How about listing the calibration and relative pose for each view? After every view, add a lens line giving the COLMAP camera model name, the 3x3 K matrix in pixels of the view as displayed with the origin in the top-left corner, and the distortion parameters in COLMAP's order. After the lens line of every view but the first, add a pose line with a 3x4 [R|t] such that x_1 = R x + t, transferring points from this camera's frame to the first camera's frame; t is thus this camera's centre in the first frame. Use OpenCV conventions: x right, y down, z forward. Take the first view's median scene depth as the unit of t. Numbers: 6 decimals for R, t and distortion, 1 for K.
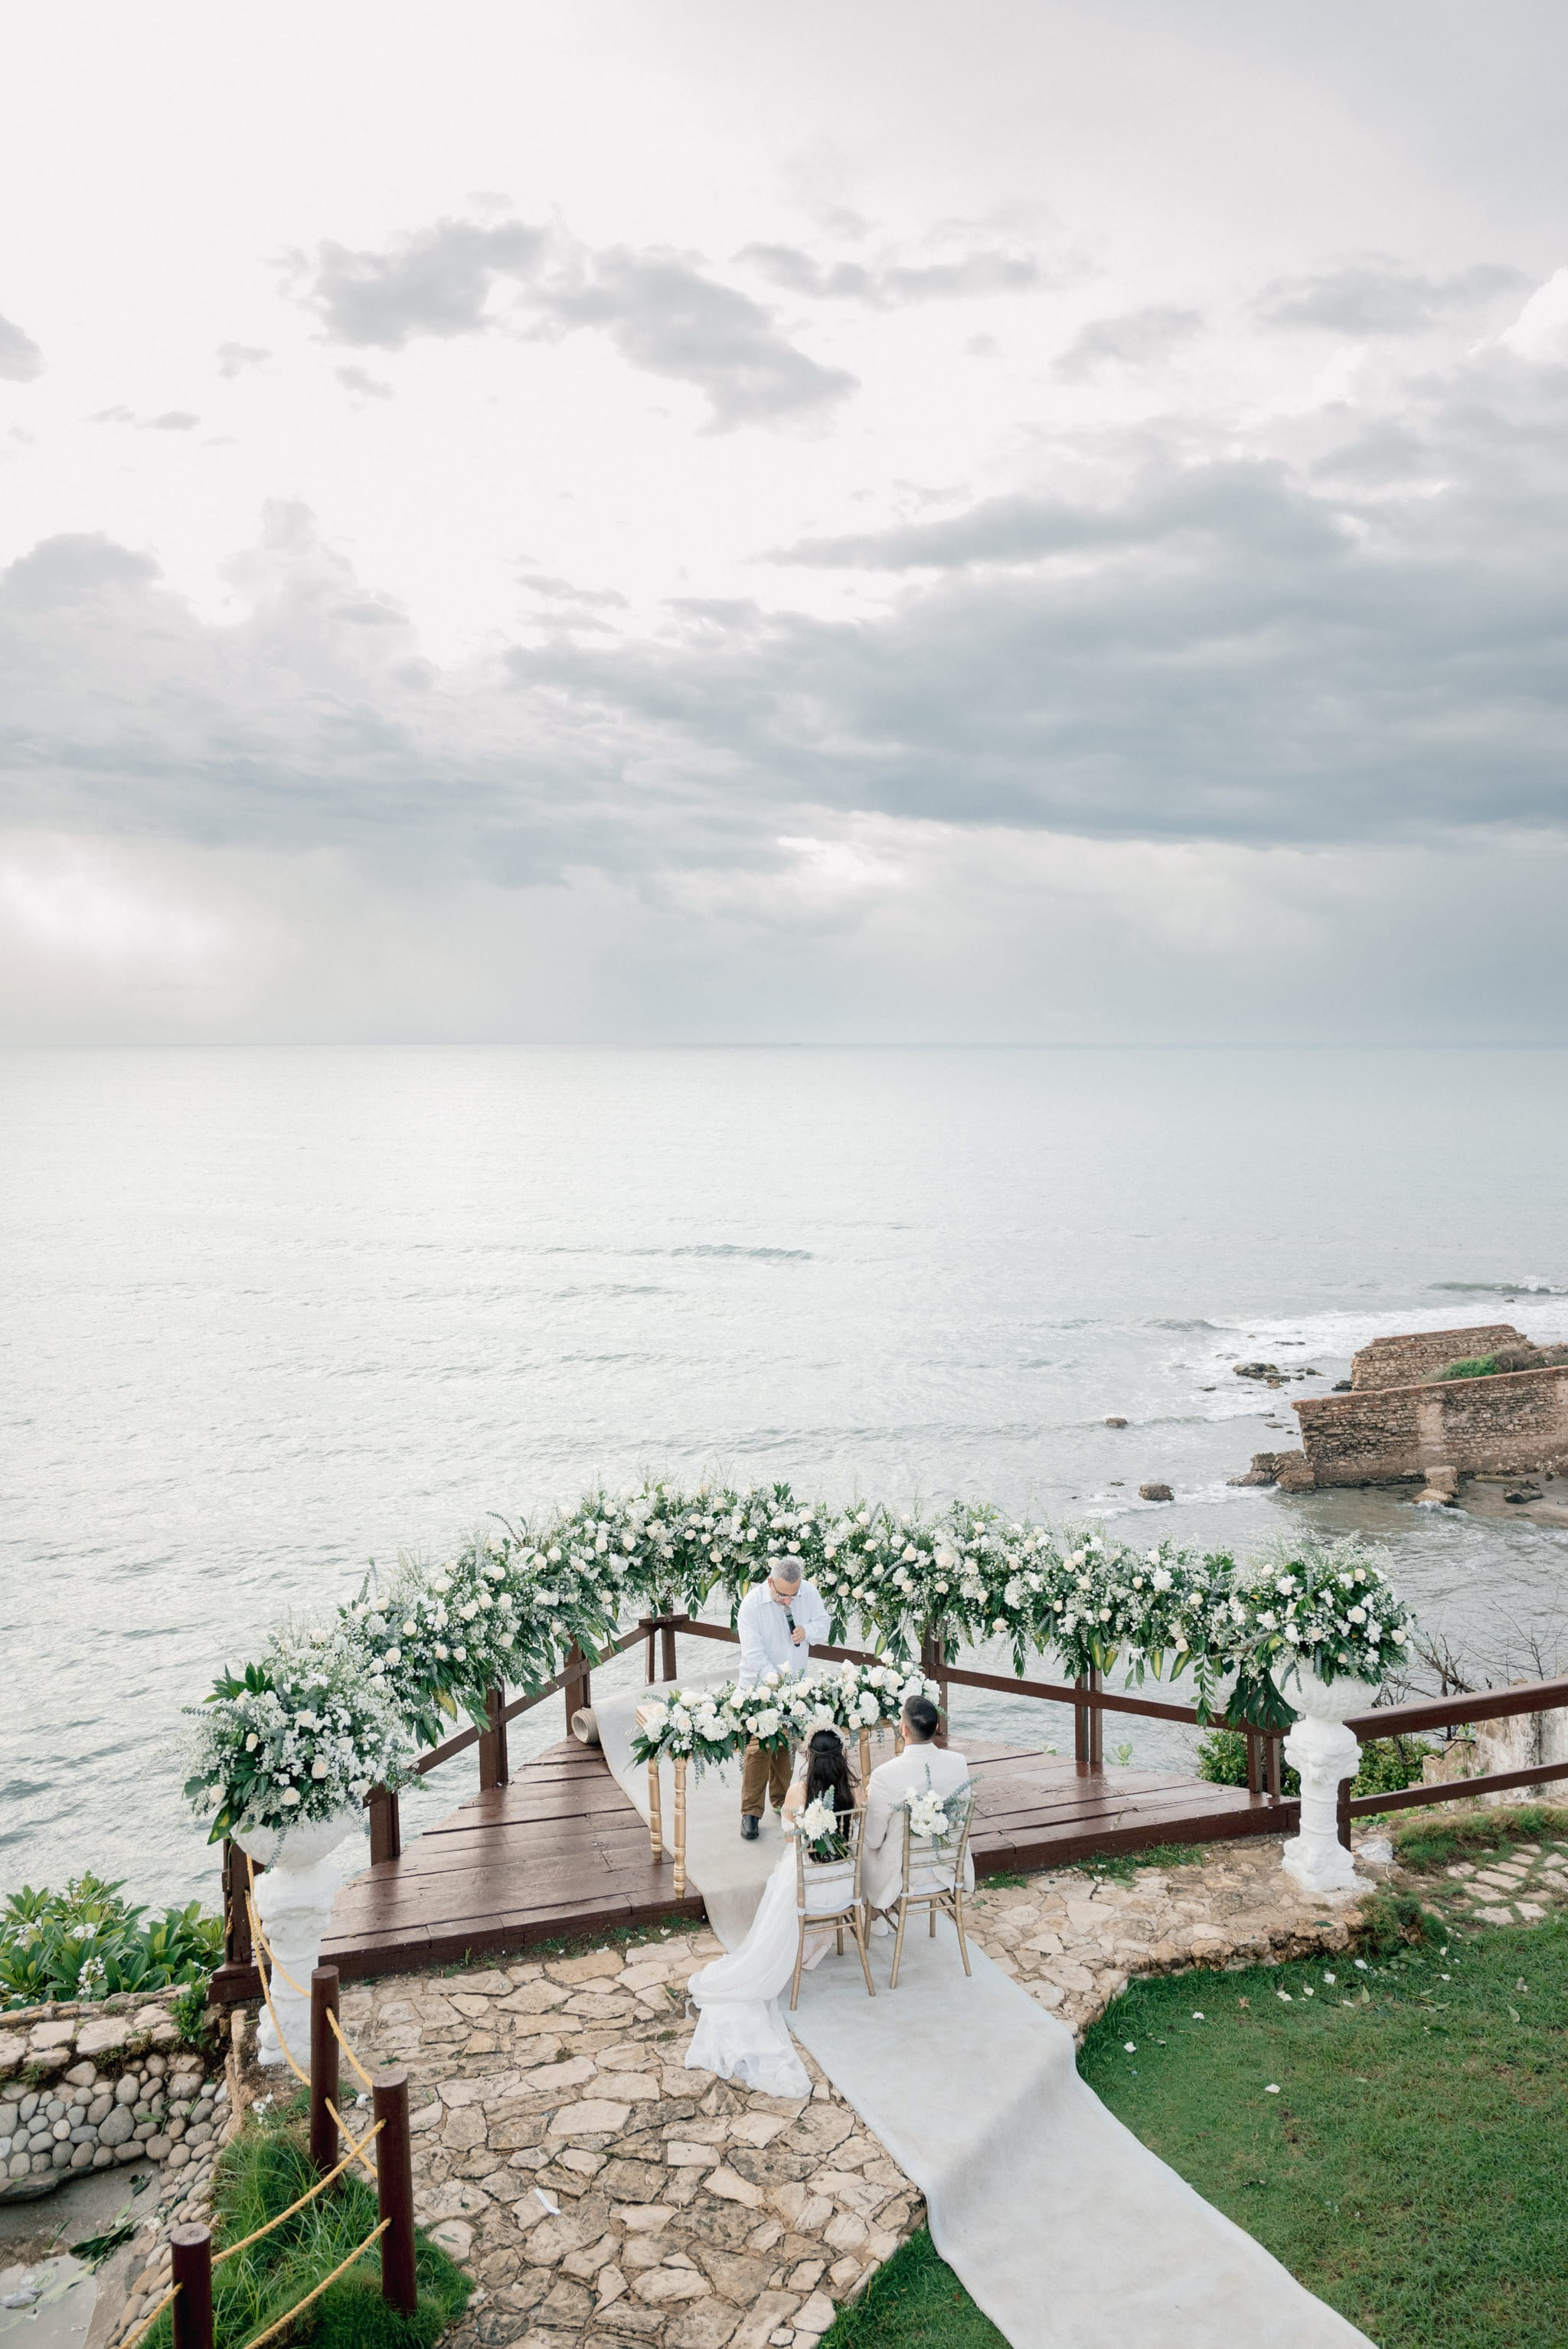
lens RADIAL K [[1892.8, 0, 782.8], [0, 1892.8, 942.8], [0, 0, 1]] dist [0.002657, 0.000113]
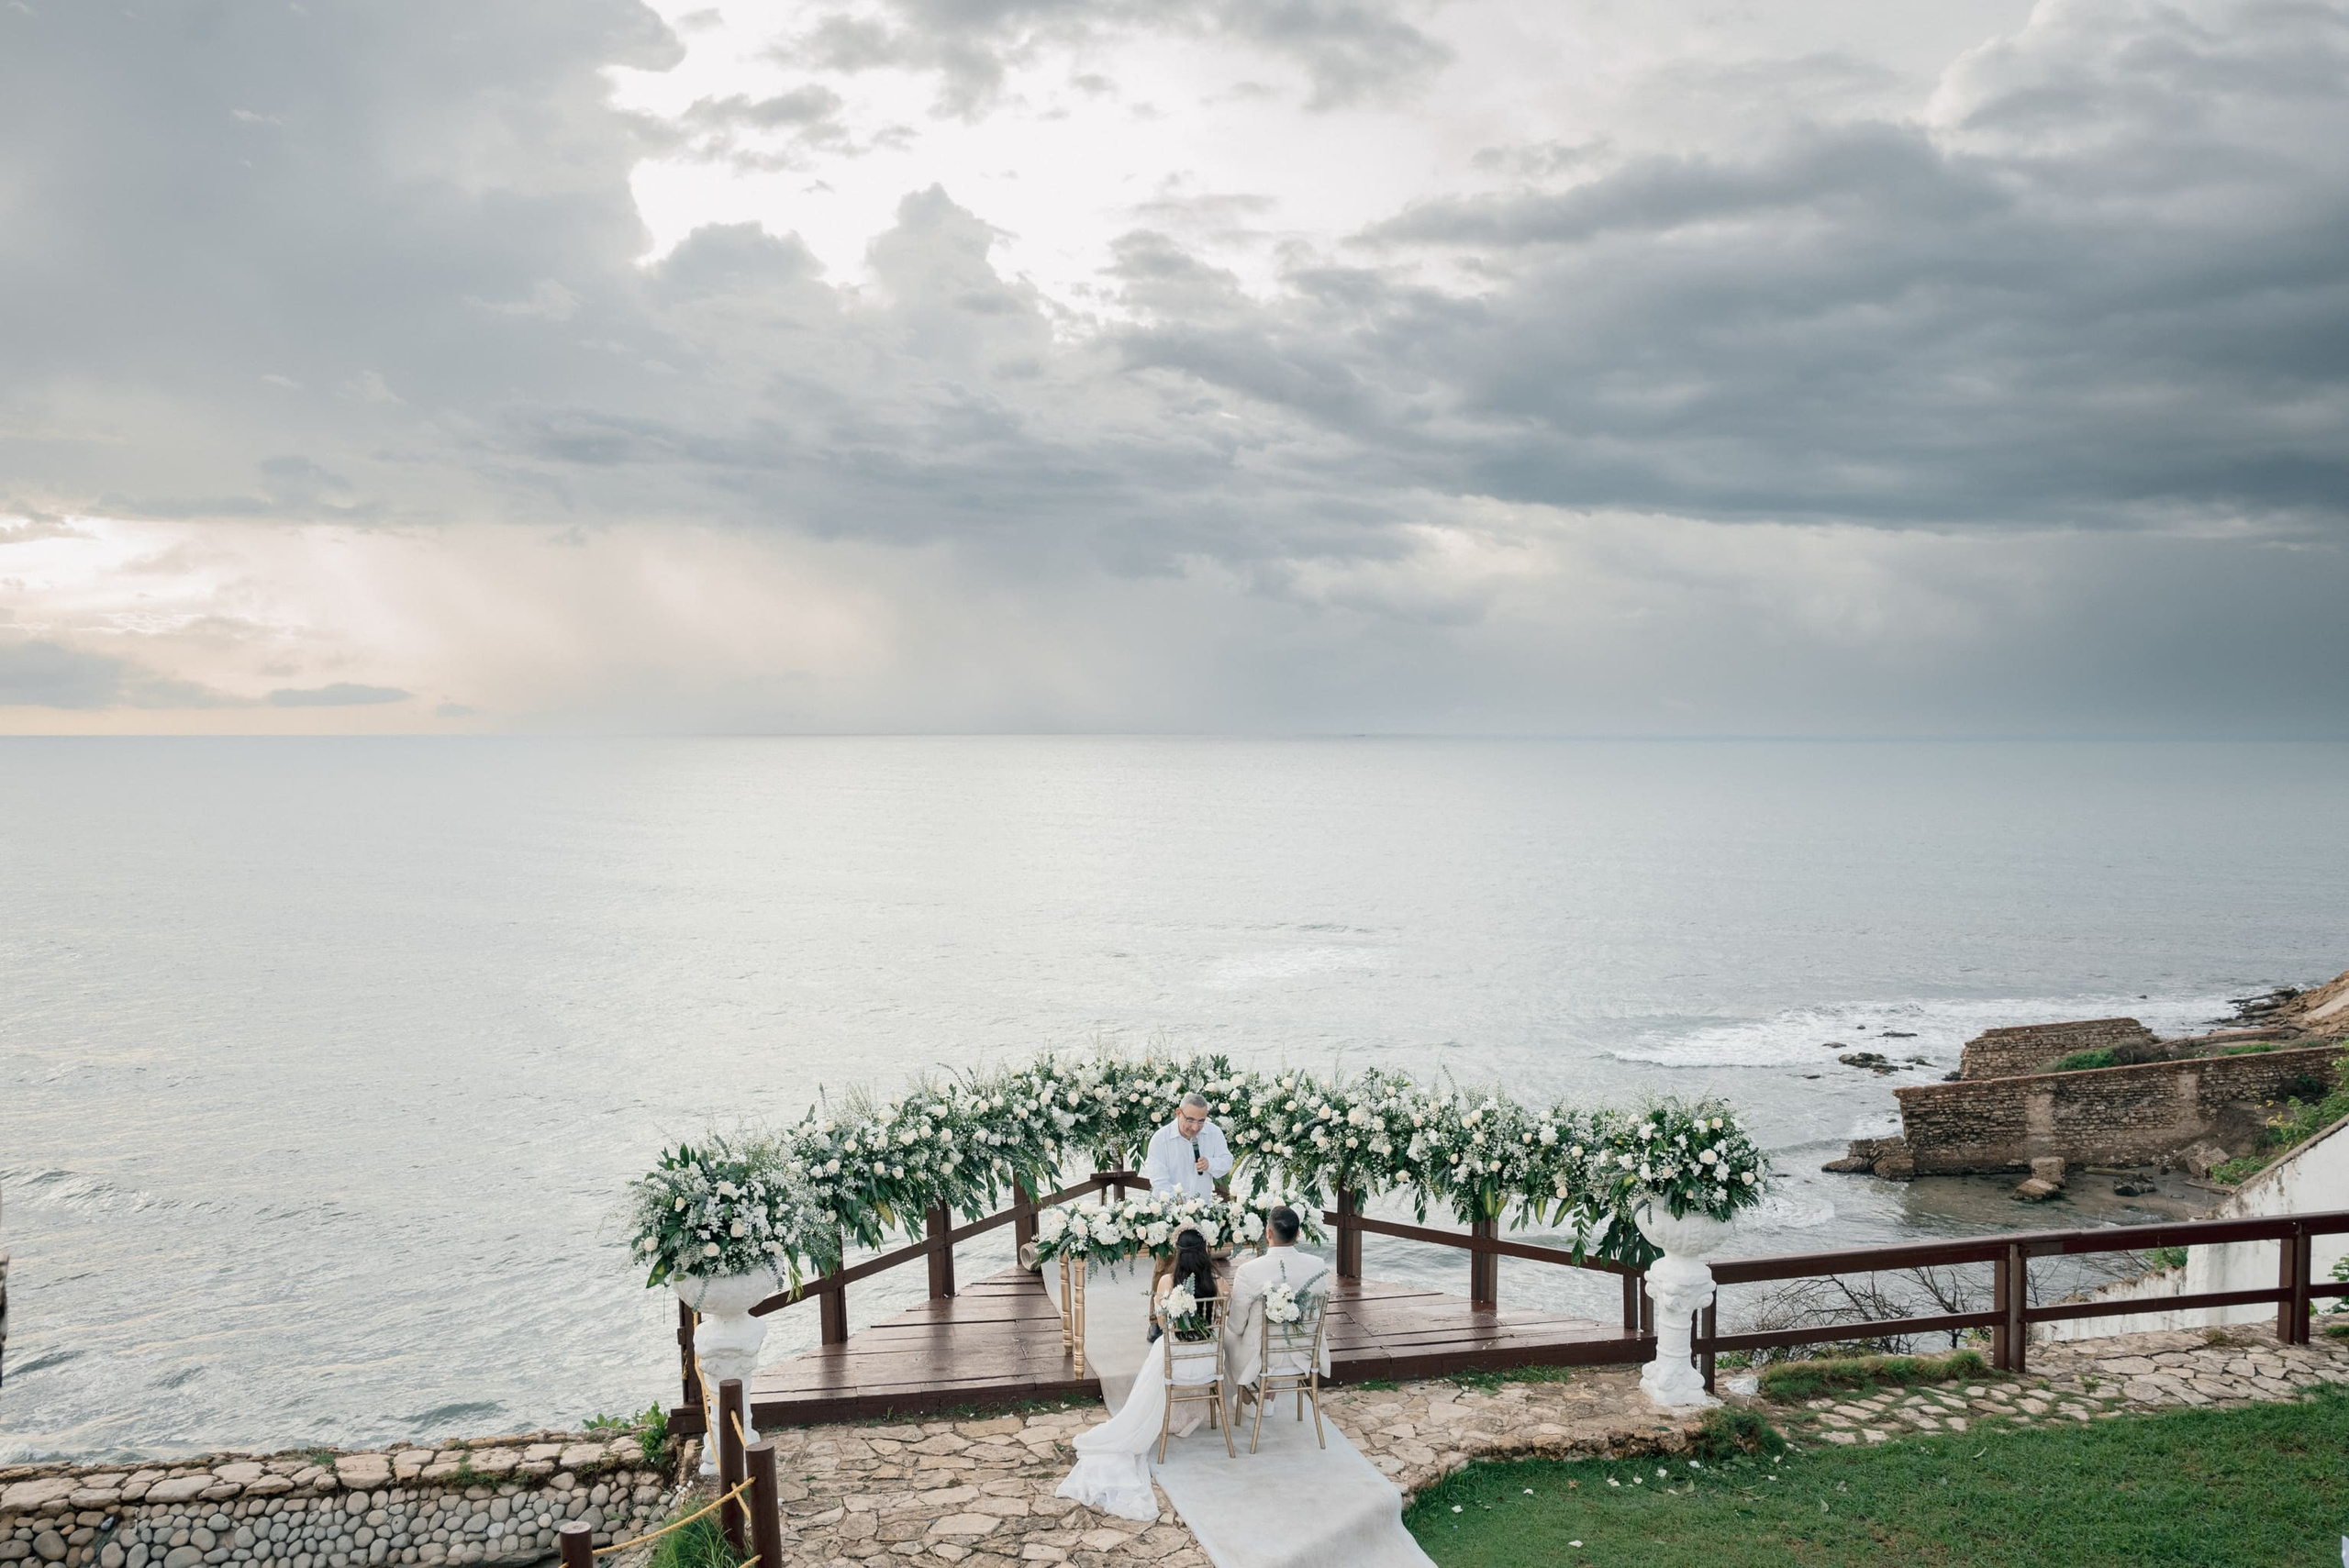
lens RADIAL K [[1907.0, 0, 1173.9], [0, 1907.0, 836.8], [0, 0, 1]] dist [-0.007744, 0.003321]
pose [[0.992420, 0.009732, -0.122508, 0.134792], [0.003042, 0.994609, 0.103652, 0.063284], [0.122856, -0.103239, 0.987040, -0.080096]]
